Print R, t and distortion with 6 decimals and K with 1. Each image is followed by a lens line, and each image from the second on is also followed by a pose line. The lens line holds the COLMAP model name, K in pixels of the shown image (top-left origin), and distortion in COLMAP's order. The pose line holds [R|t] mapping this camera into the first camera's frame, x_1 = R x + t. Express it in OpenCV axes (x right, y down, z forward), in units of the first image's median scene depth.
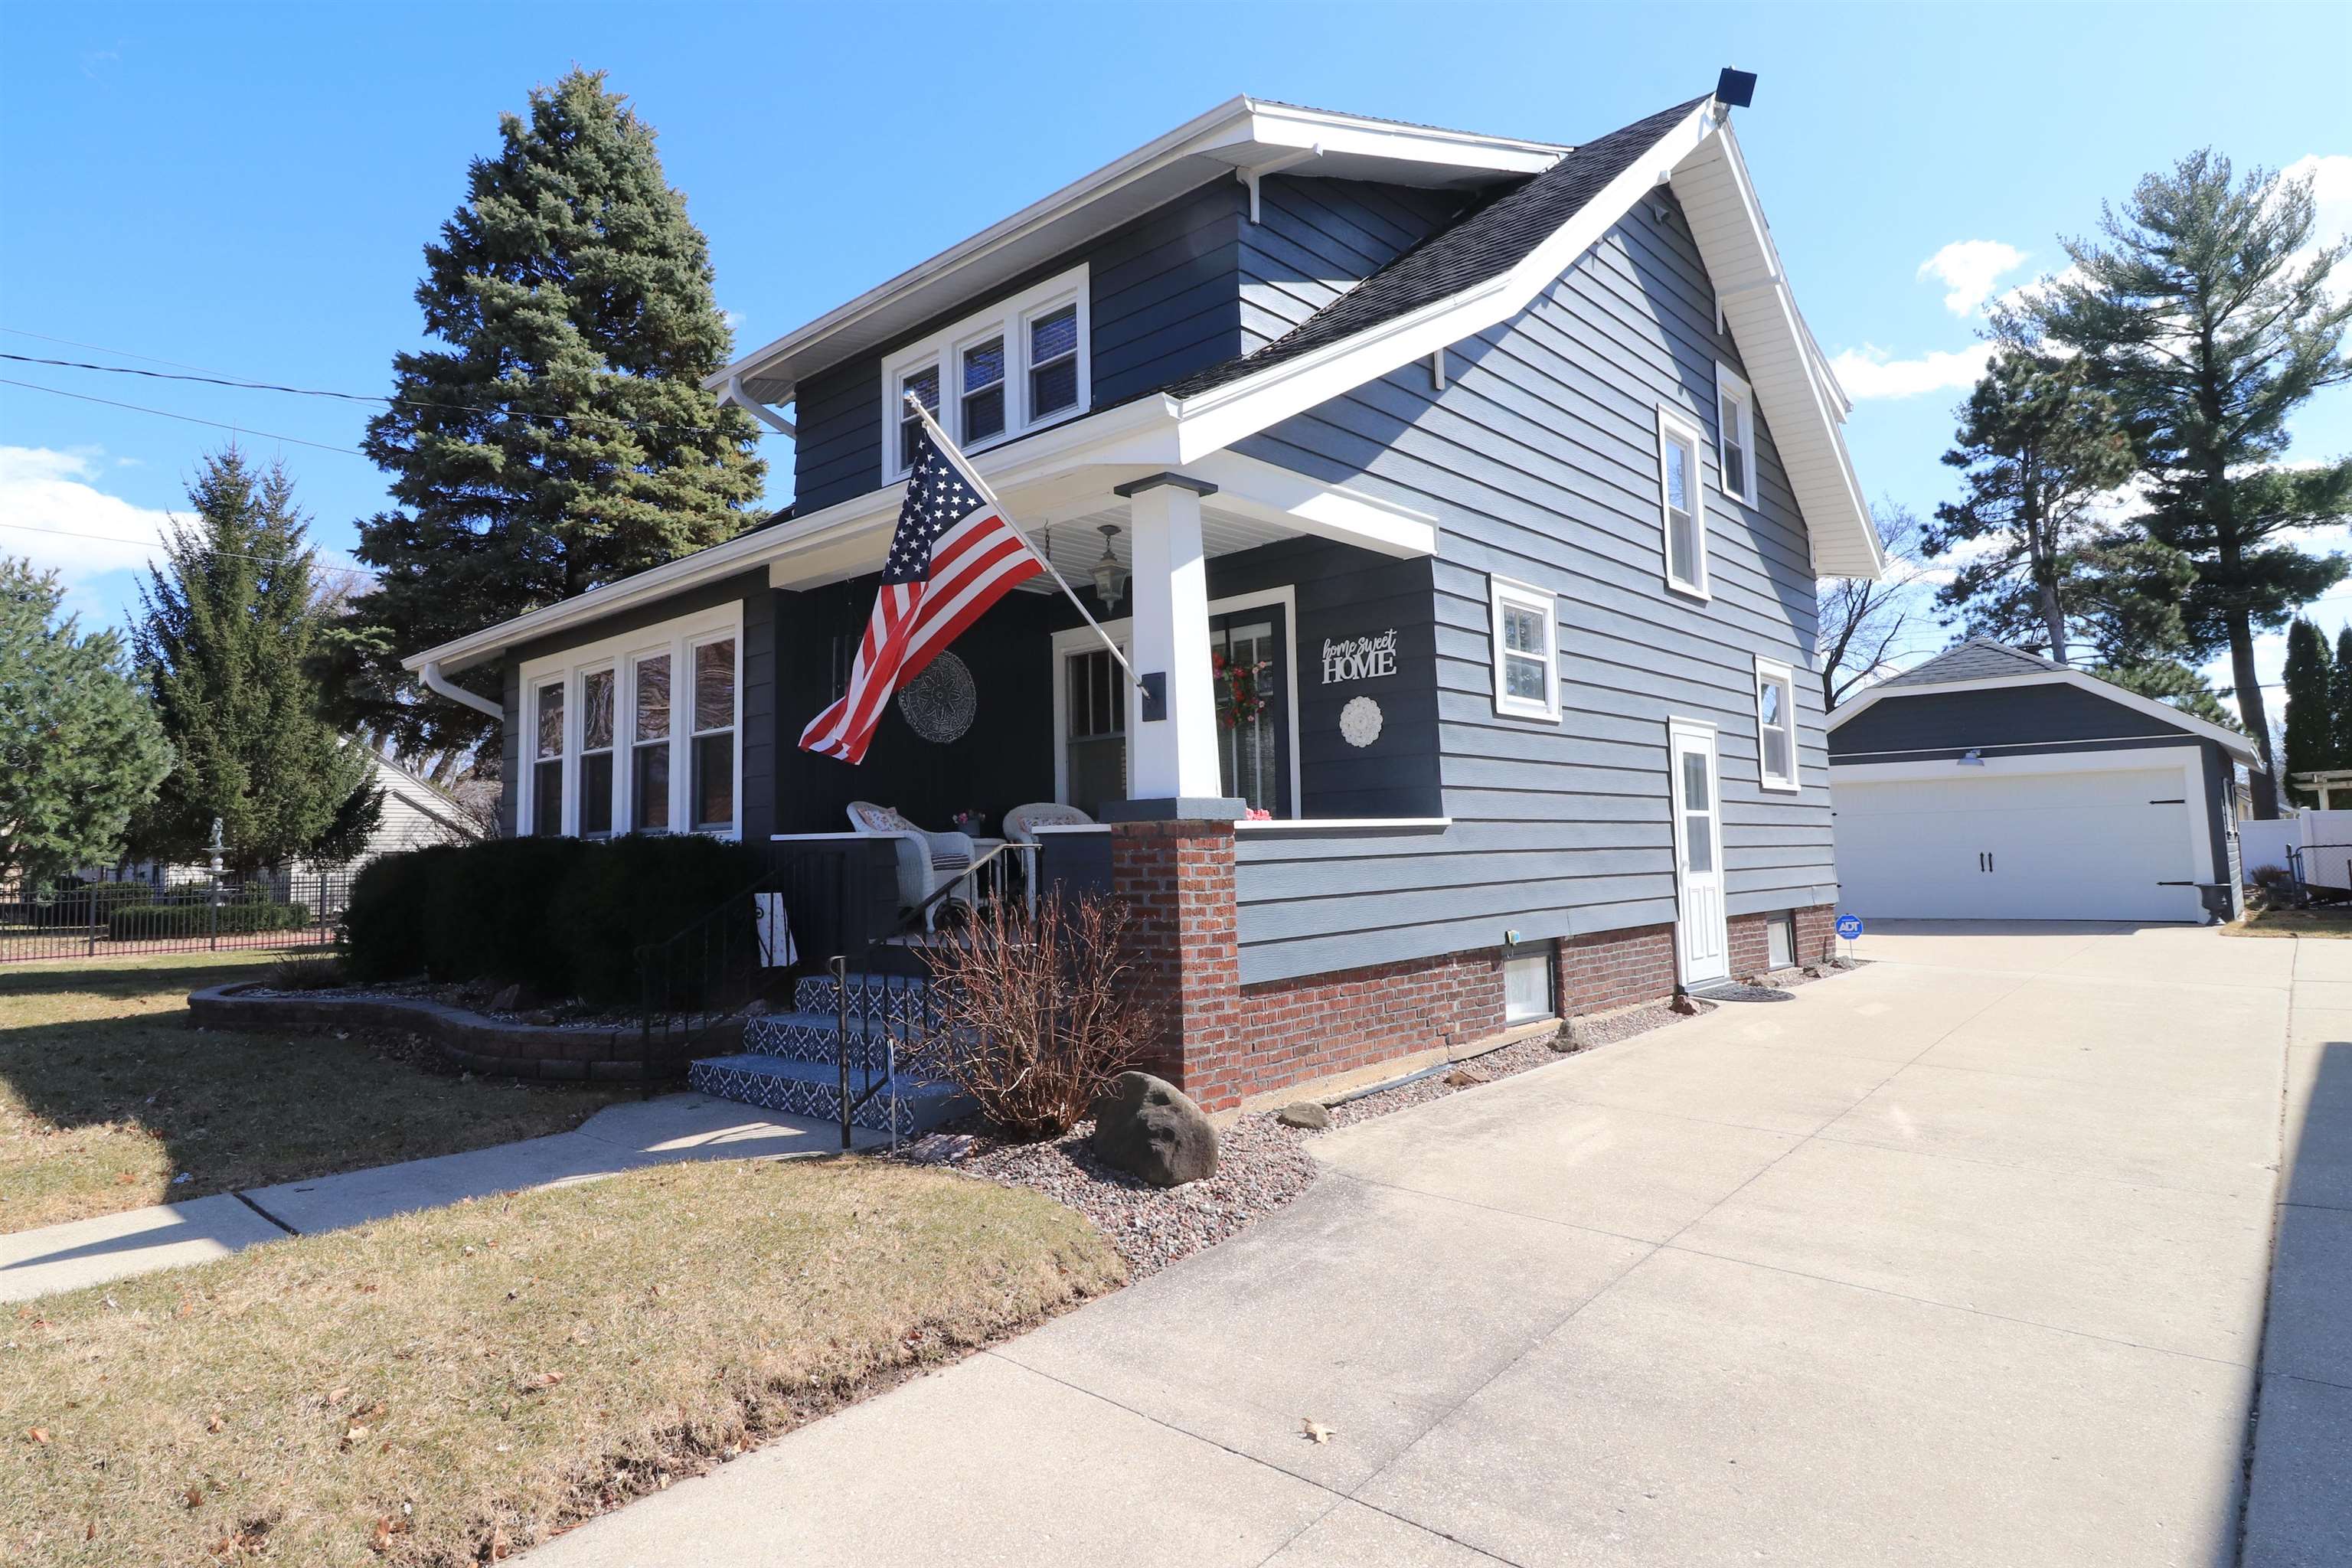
lens RADIAL K [[1303.4, 0, 1176.0], [0, 1303.4, 784.0], [0, 0, 1]] dist [0.000171, 0.000963]
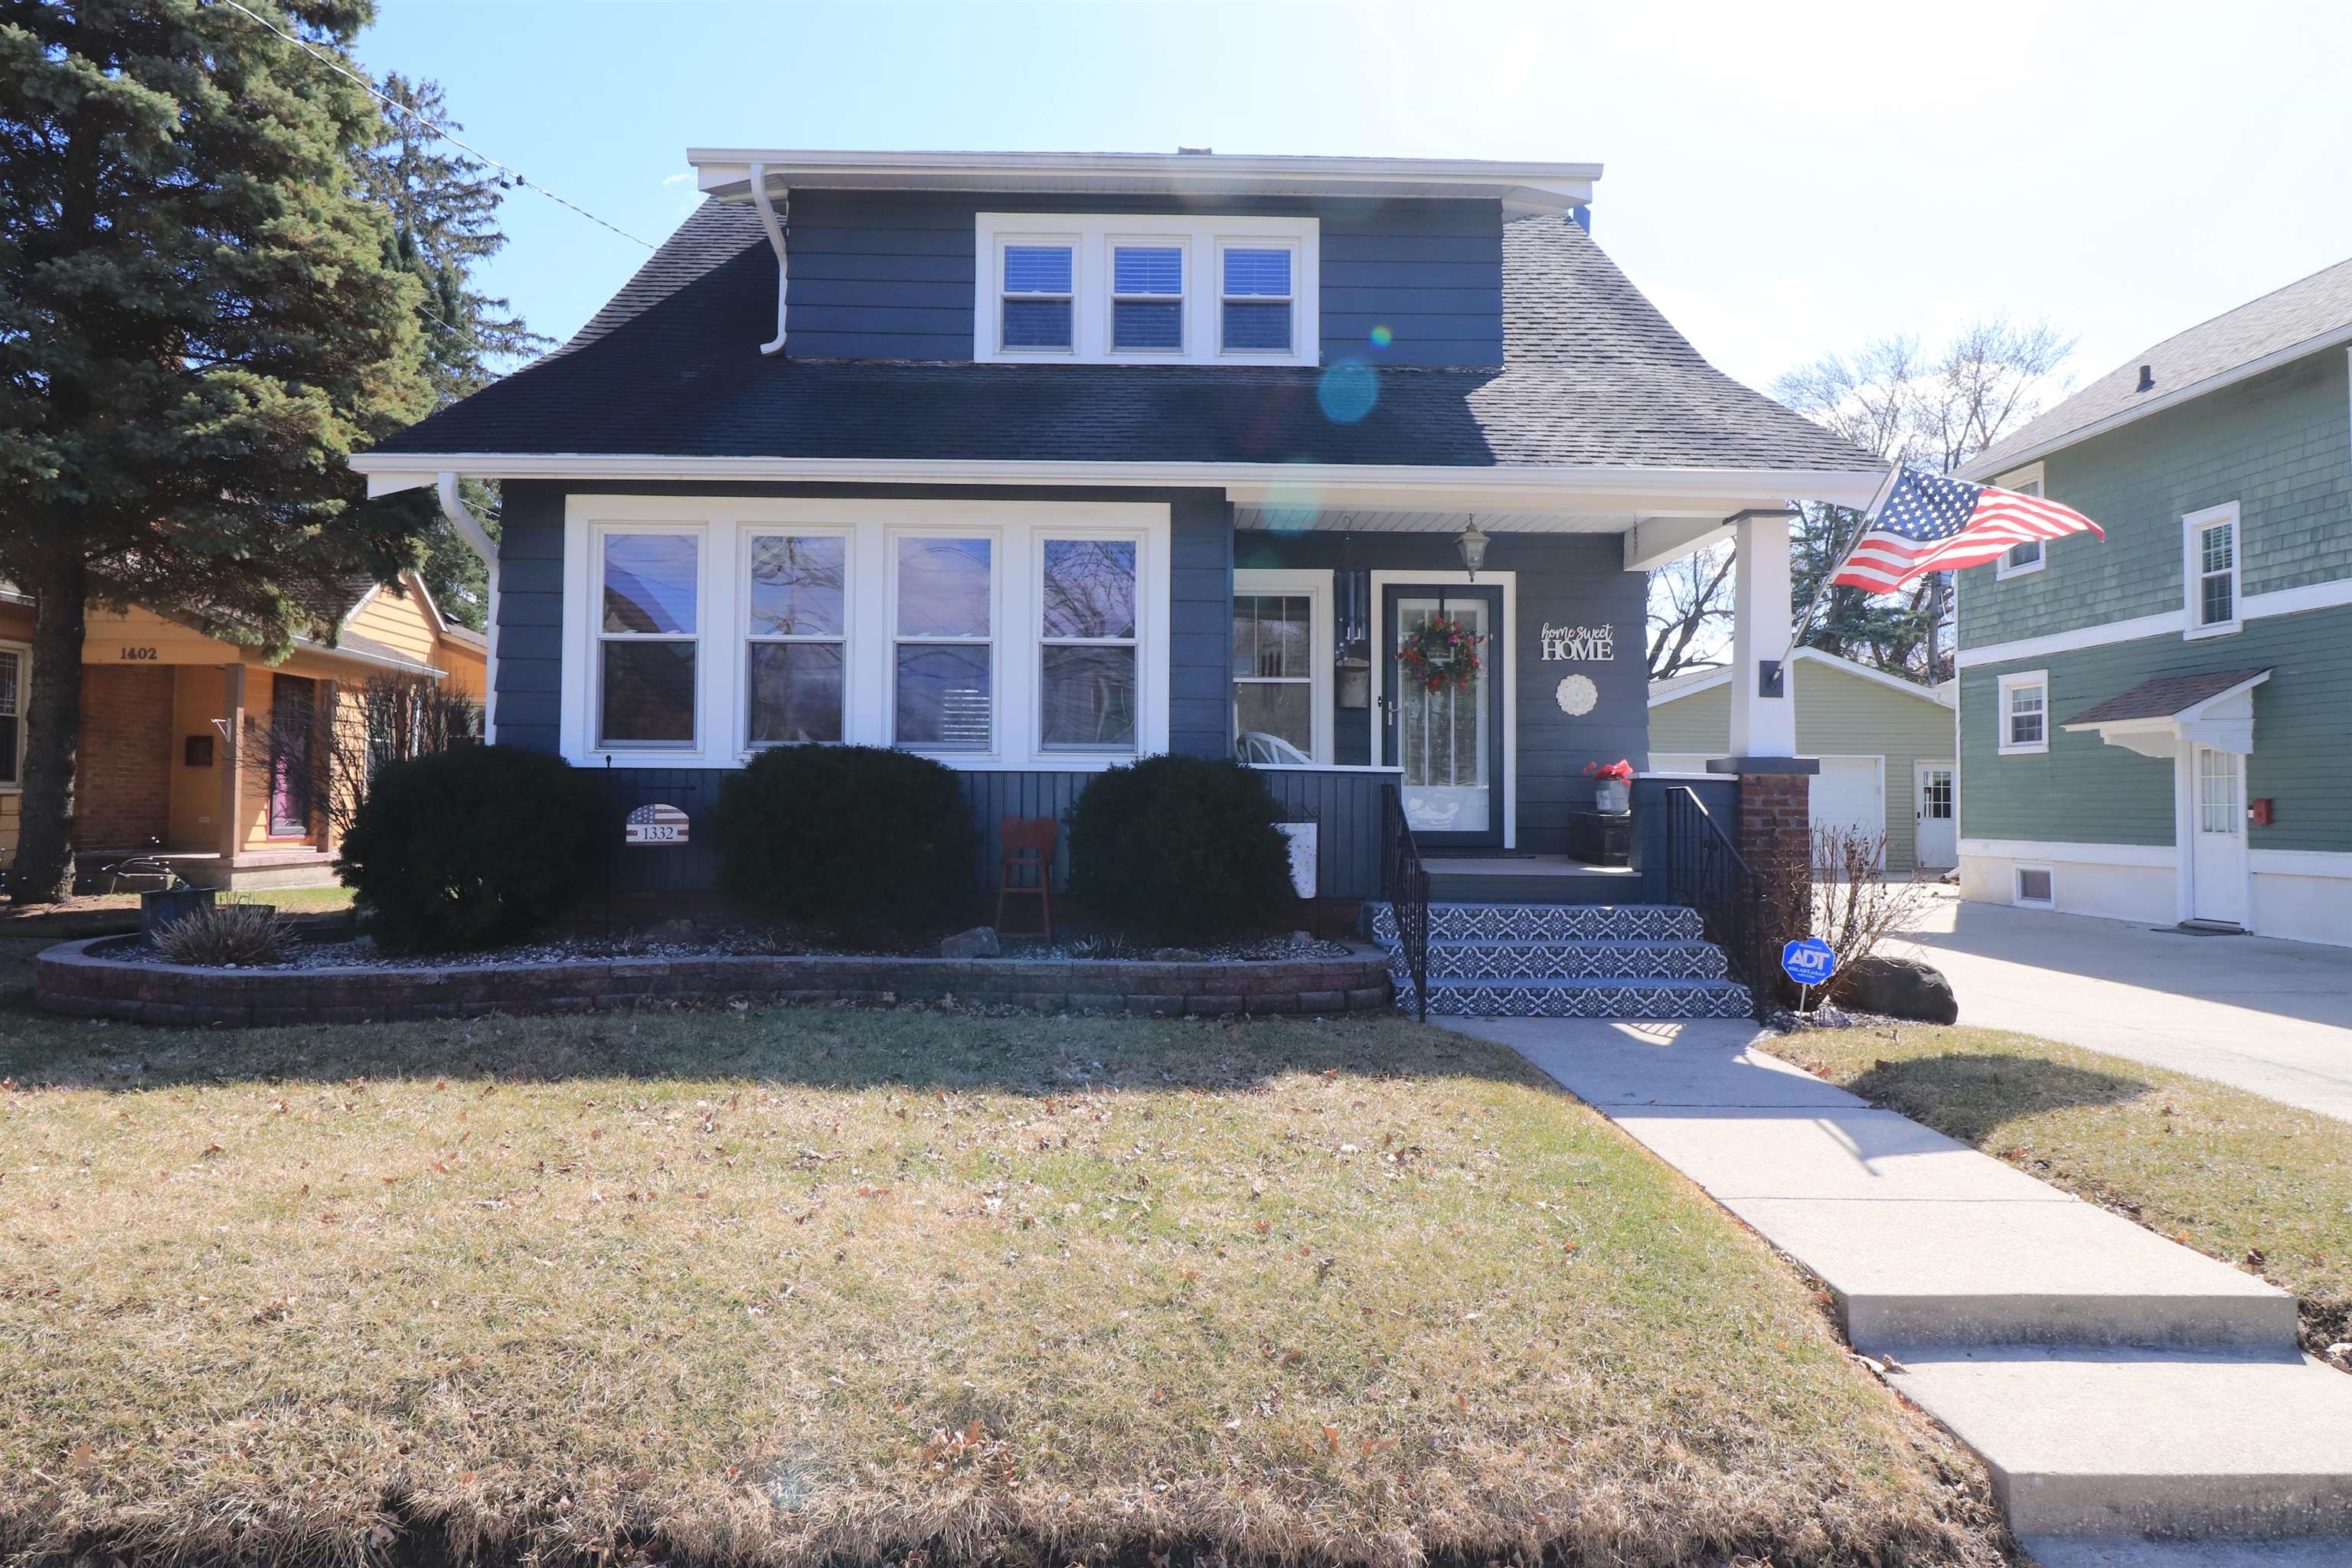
lens RADIAL K [[1462.1, 0, 1176.0], [0, 1462.1, 784.0], [0, 0, 1]] dist [0.003563, 0.000723]
pose [[0.721908, 0.038396, 0.690923, -0.776961], [-0.066855, 0.997659, 0.014411, 0.030120], [-0.688752, -0.056595, 0.722784, 0.180650]]
